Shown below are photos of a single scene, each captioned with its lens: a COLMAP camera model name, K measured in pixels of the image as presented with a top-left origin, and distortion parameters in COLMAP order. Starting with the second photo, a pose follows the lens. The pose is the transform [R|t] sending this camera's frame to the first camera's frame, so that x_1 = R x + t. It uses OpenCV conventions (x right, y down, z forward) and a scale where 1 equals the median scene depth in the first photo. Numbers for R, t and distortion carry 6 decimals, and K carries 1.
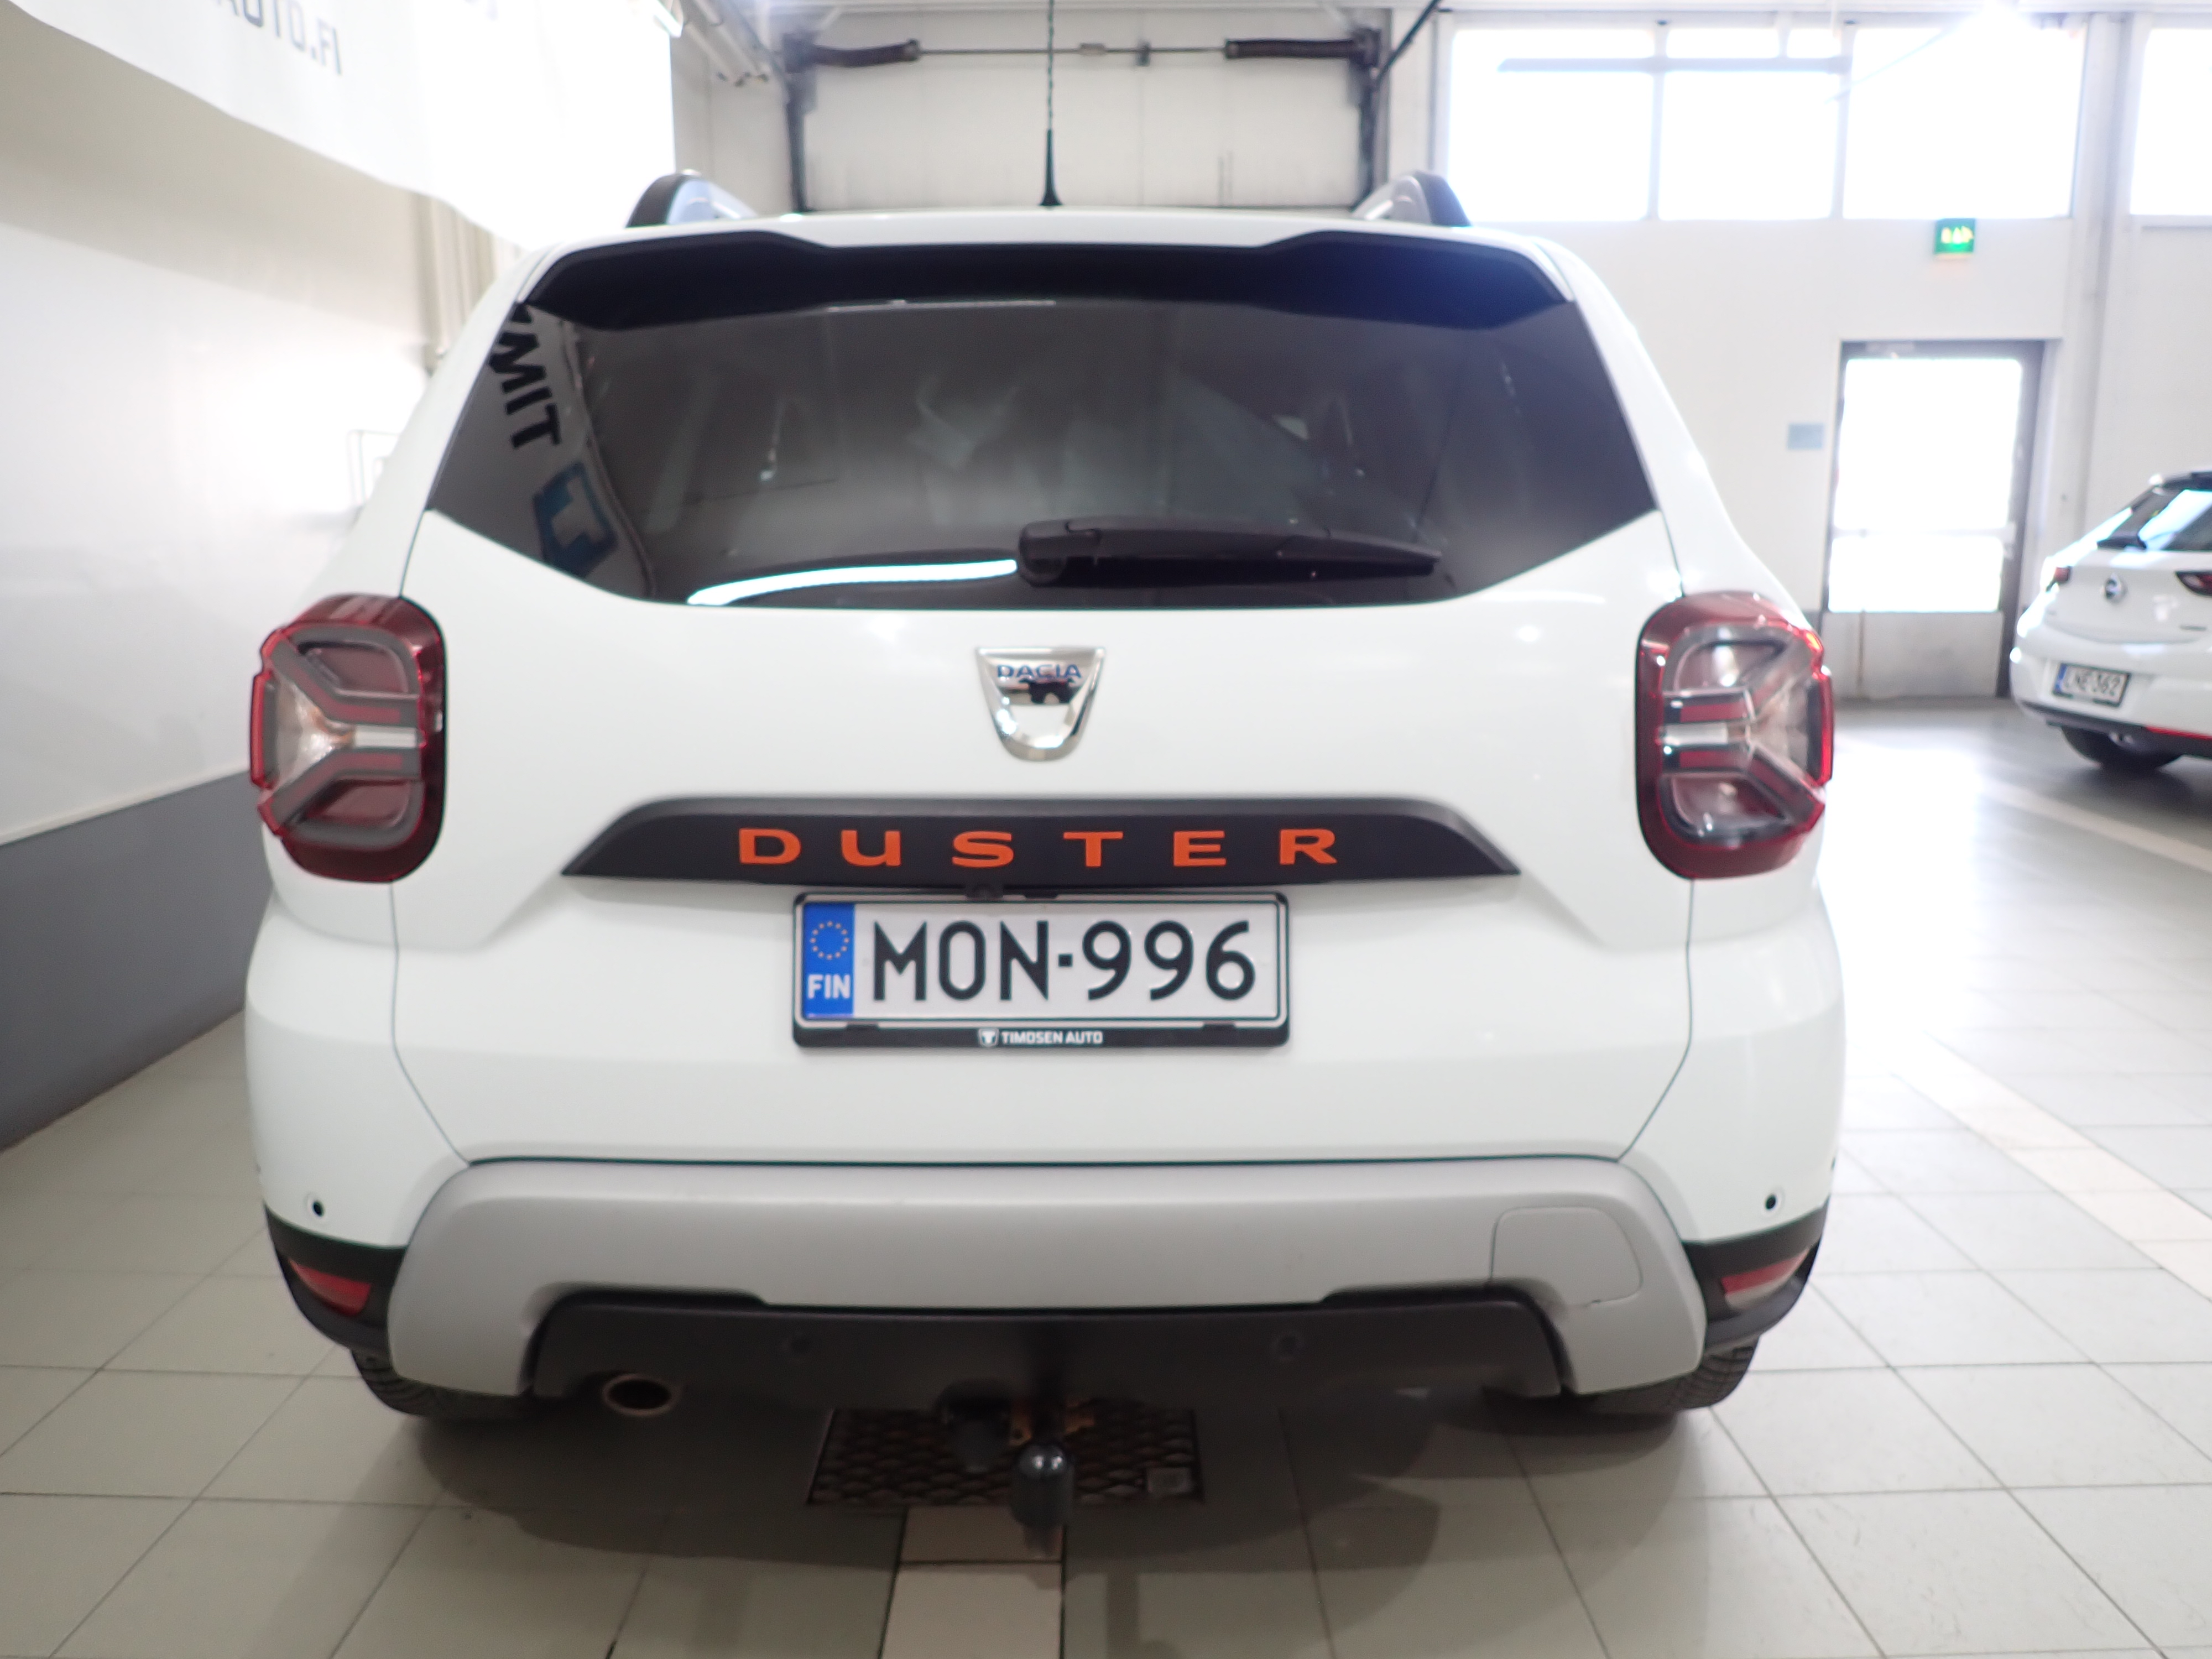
lens RADIAL K [[1617.6, 0, 1106.0], [0, 1617.6, 829.5], [0, 0, 1]] dist [-0.001052, -0.006270]
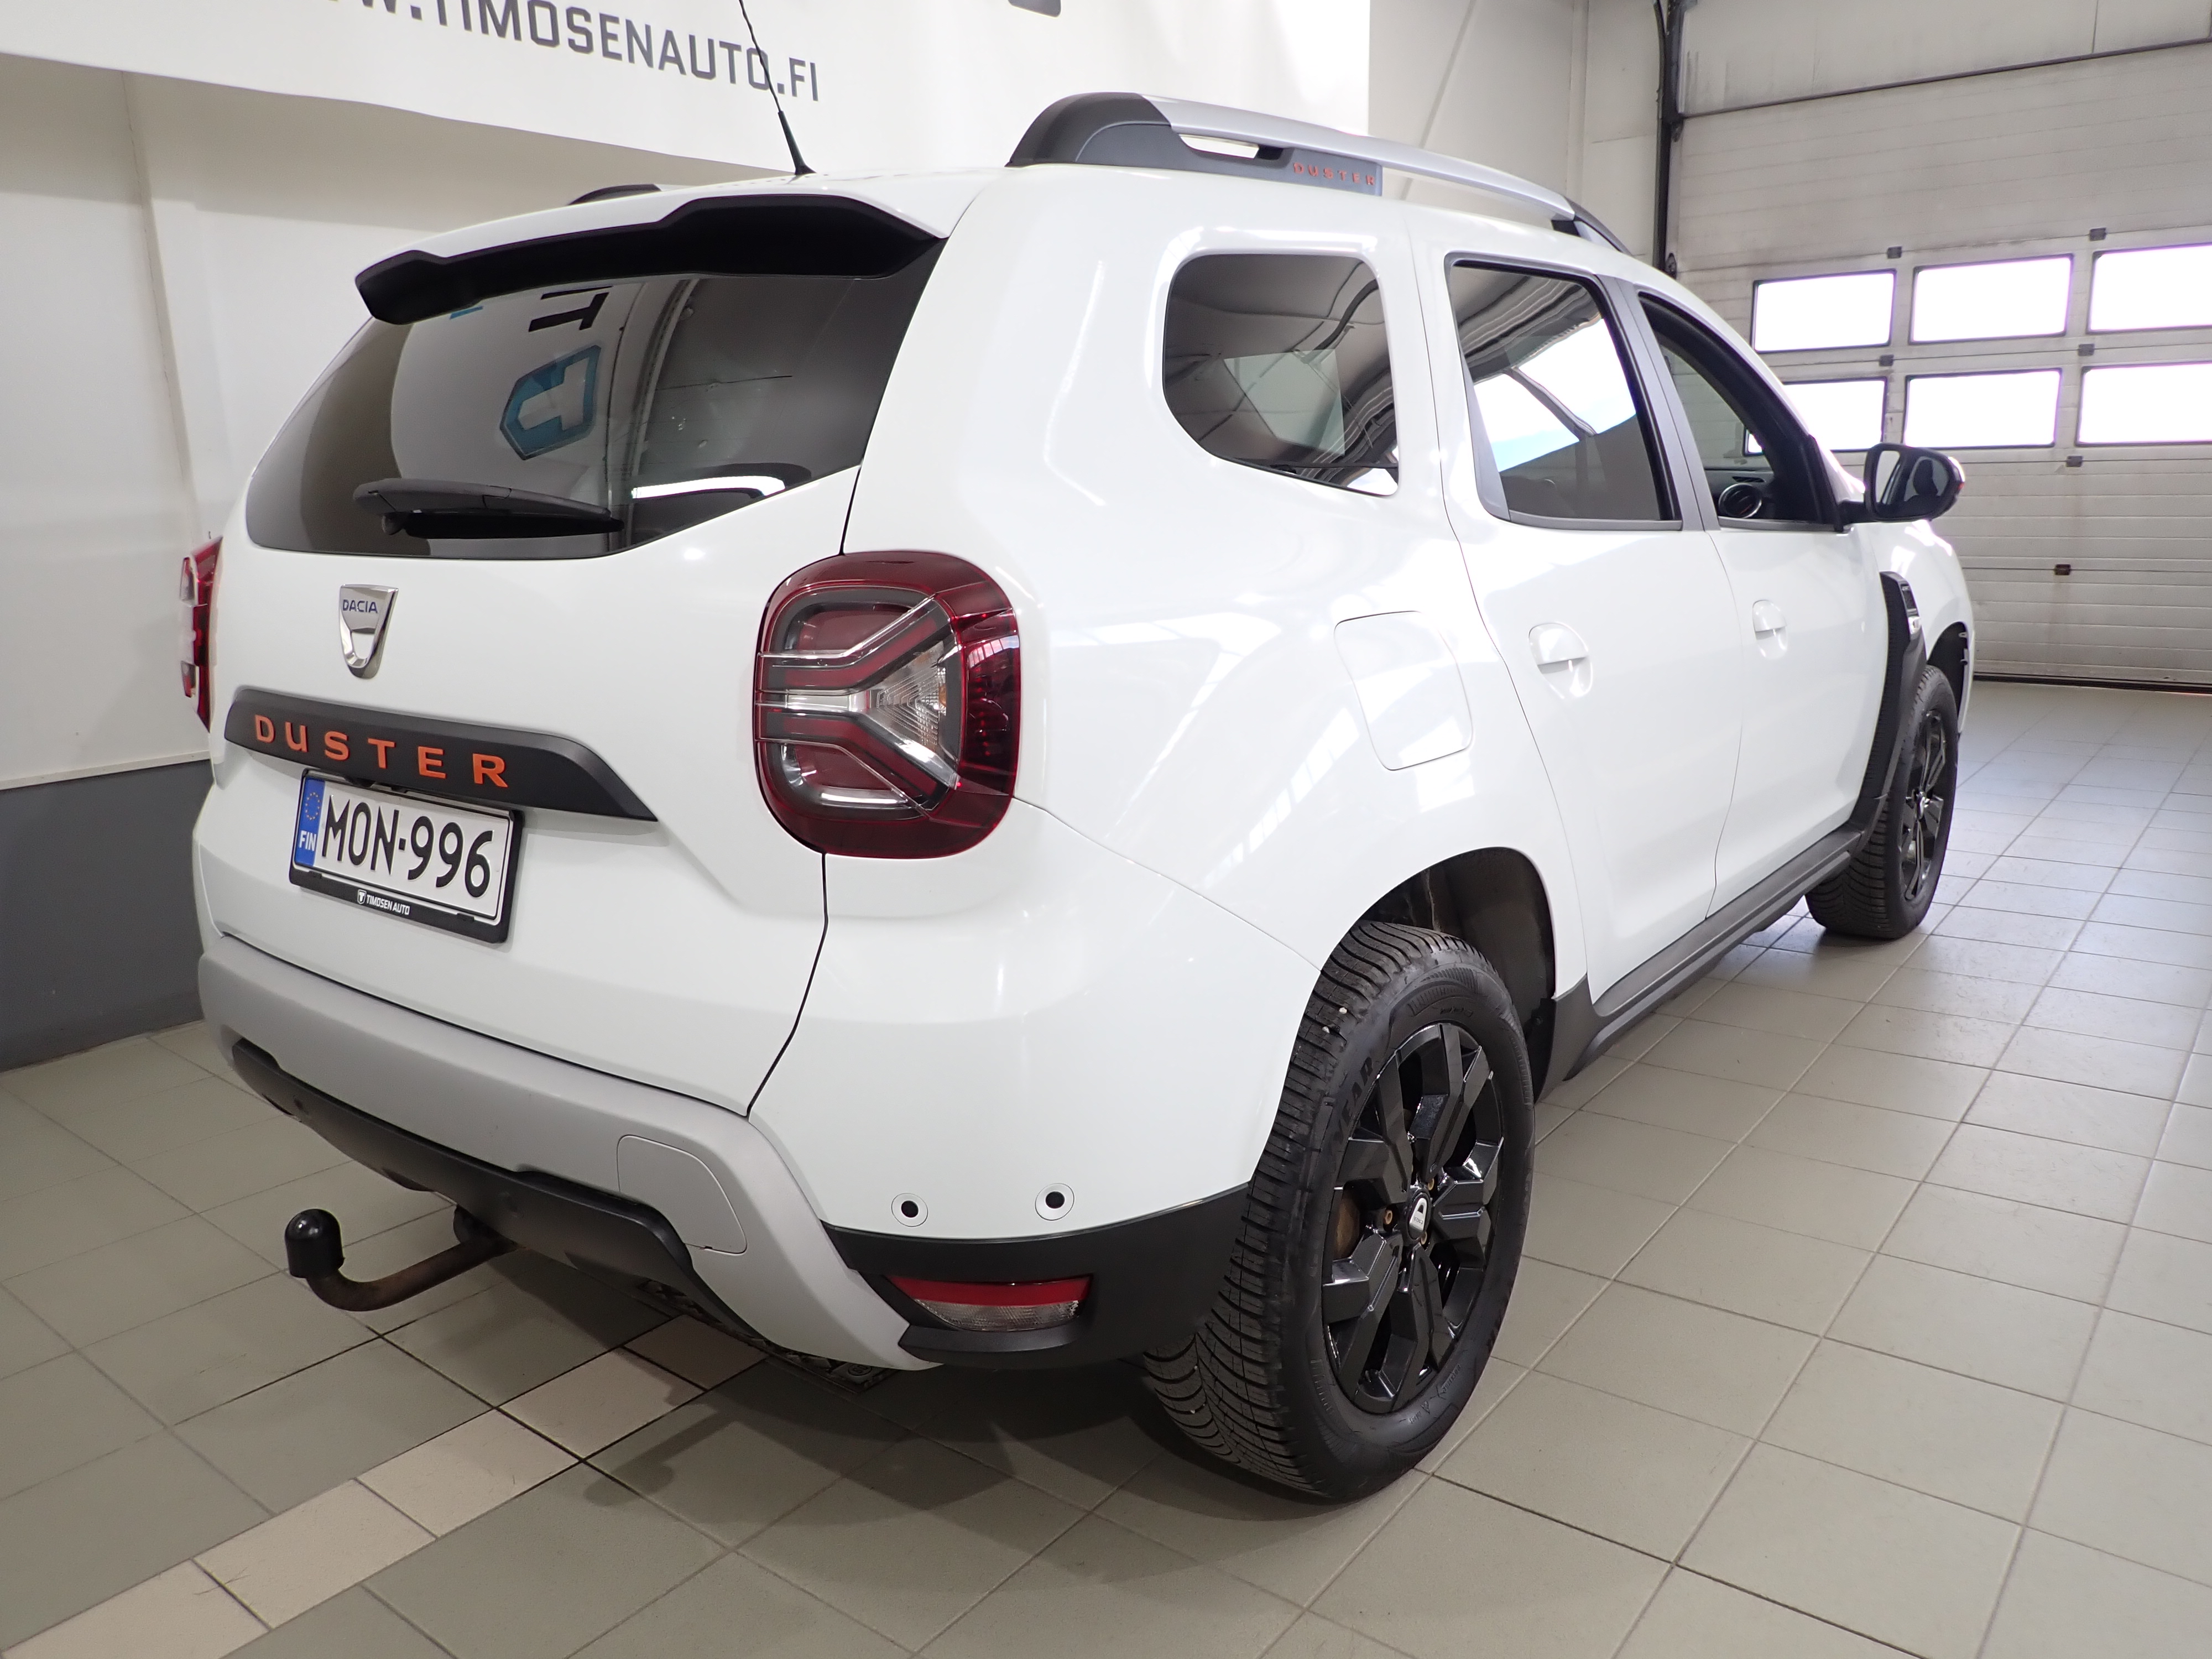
lens RADIAL K [[1603.4, 0, 1106.0], [0, 1603.4, 829.5], [0, 0, 1]] dist [0.047999, 0.005243]
pose [[0.774942, 0.123428, -0.619863, 1.142496], [-0.095626, 0.992353, 0.078048, -0.076385], [0.624756, -0.001207, 0.780819, 0.376890]]
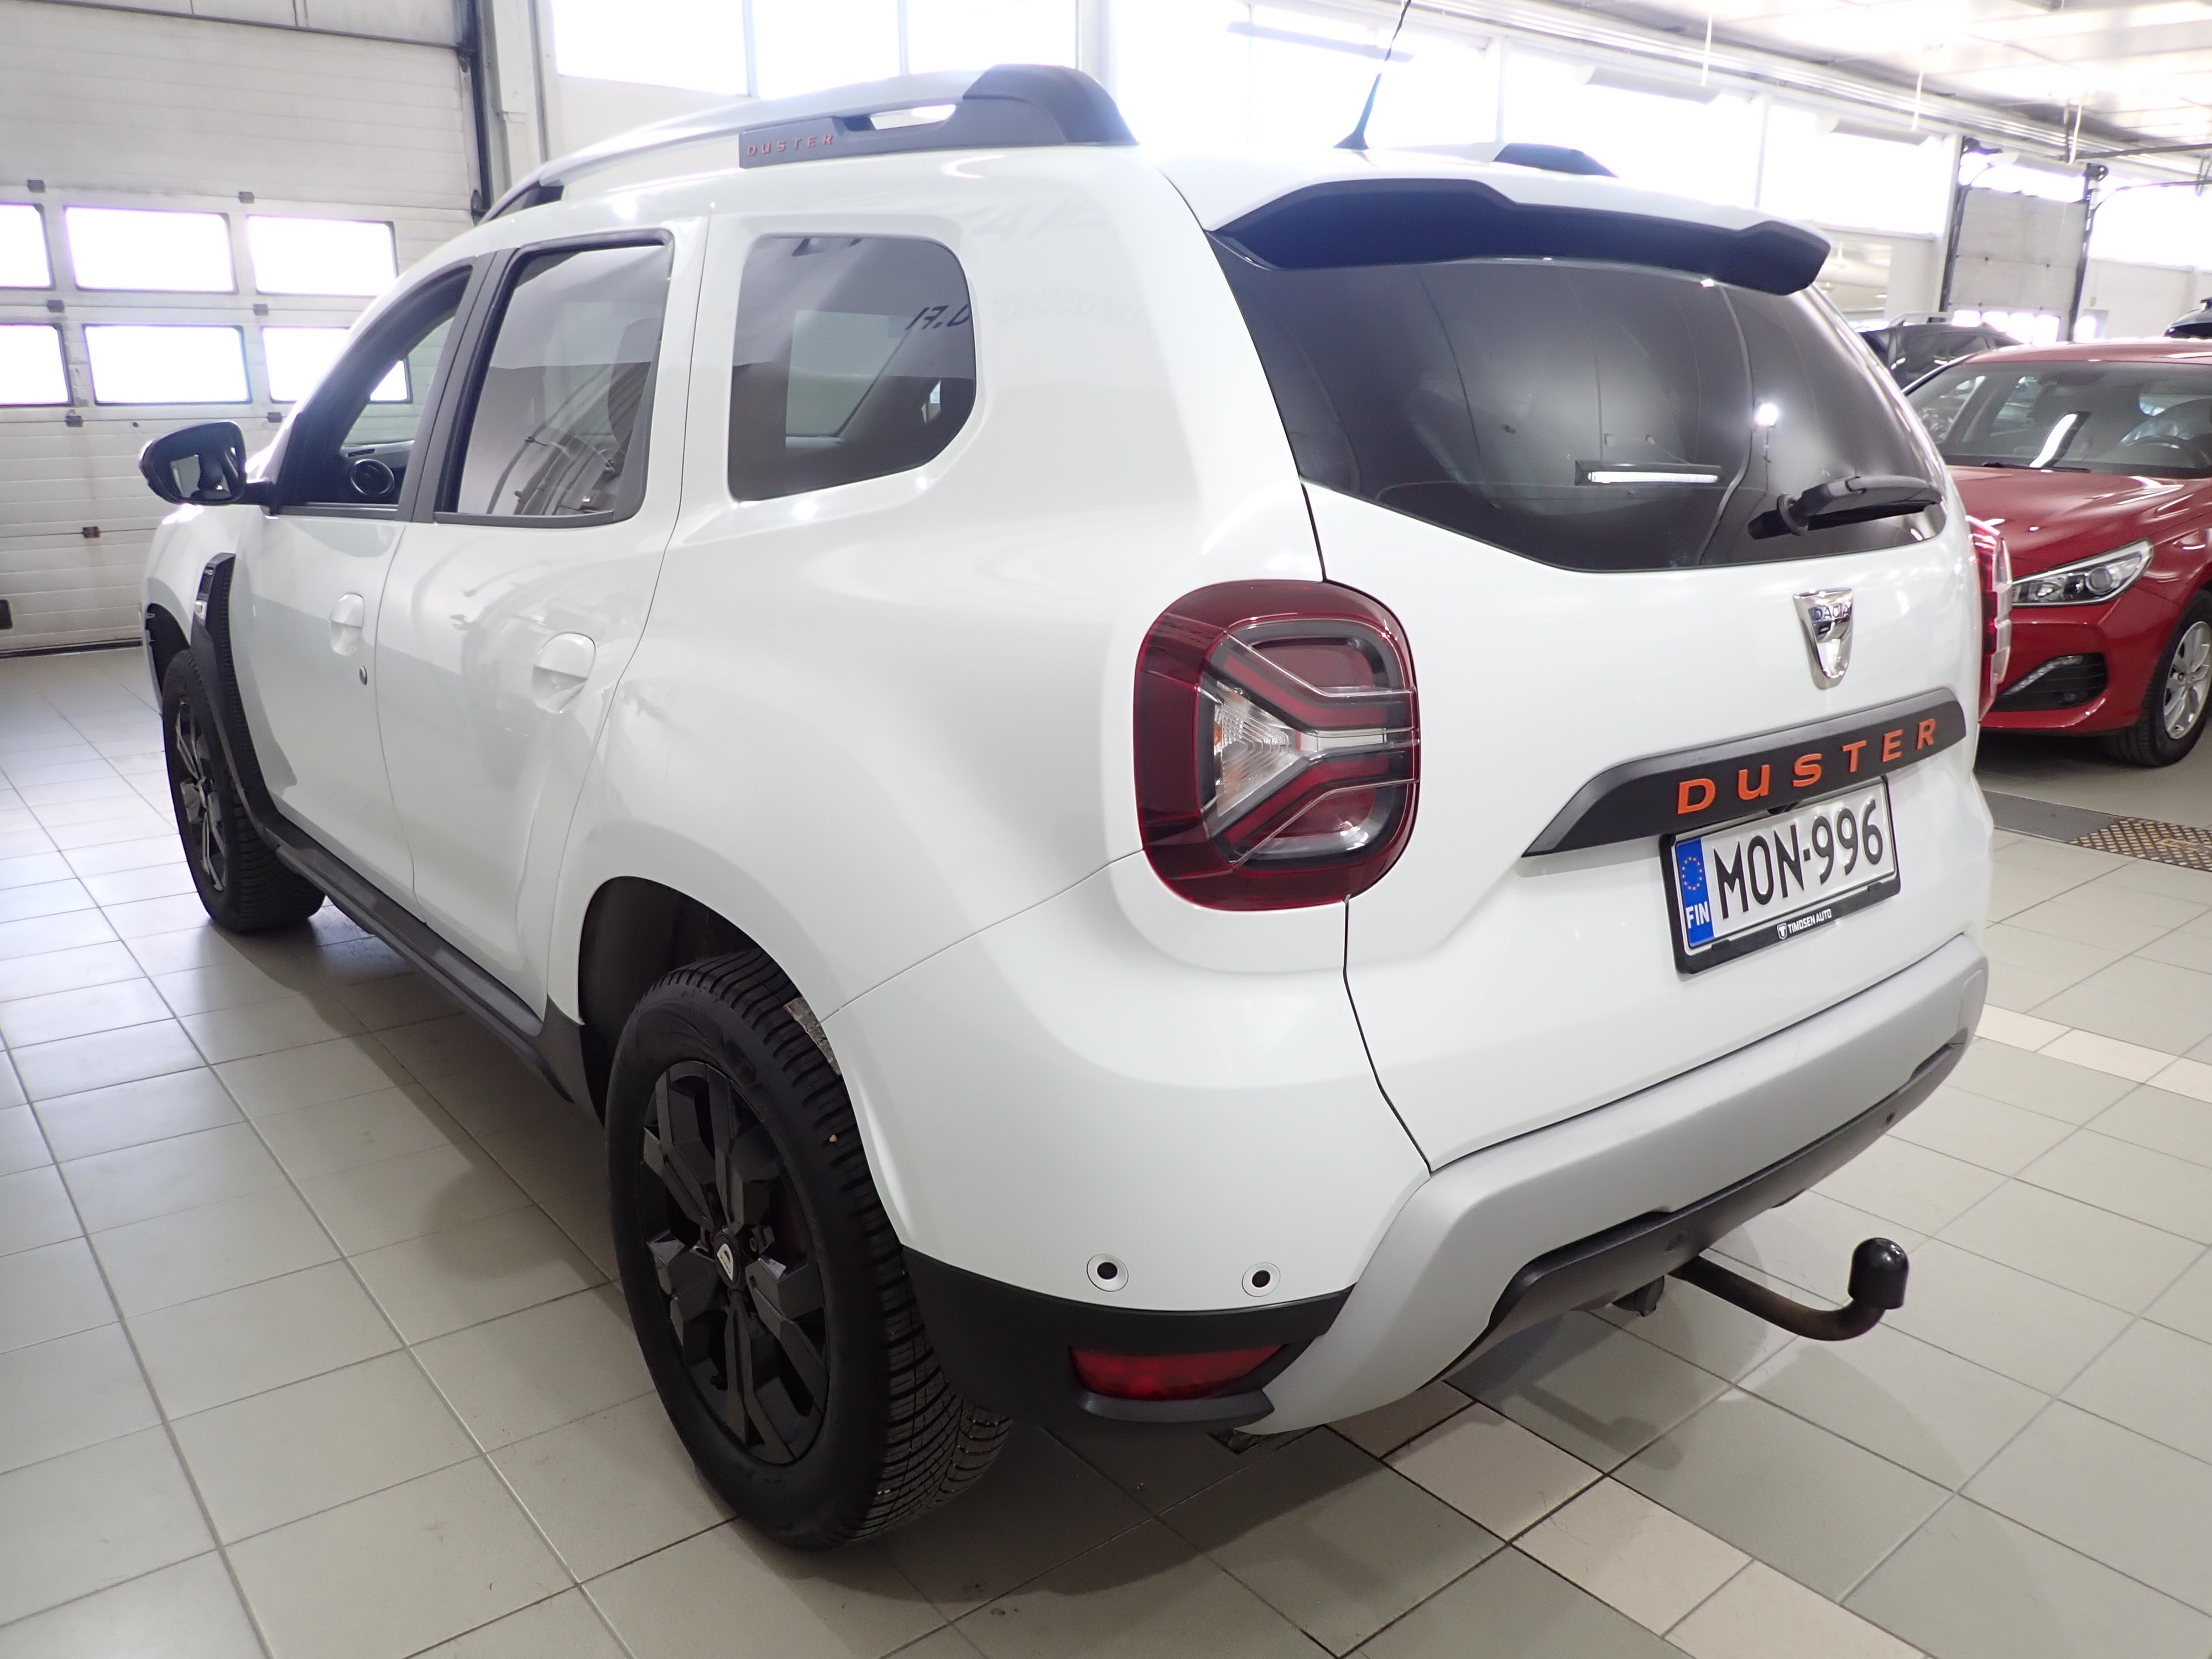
lens RADIAL K [[1706.6, 0, 1107.5], [0, 1706.6, 895.7], [0, 0, 1]] dist [-0.000941, -0.056021]
pose [[0.770299, -0.183758, 0.610633, -1.185761], [0.113755, 0.981819, 0.151960, -0.137659], [-0.627454, -0.047592, 0.777197, 0.349927]]
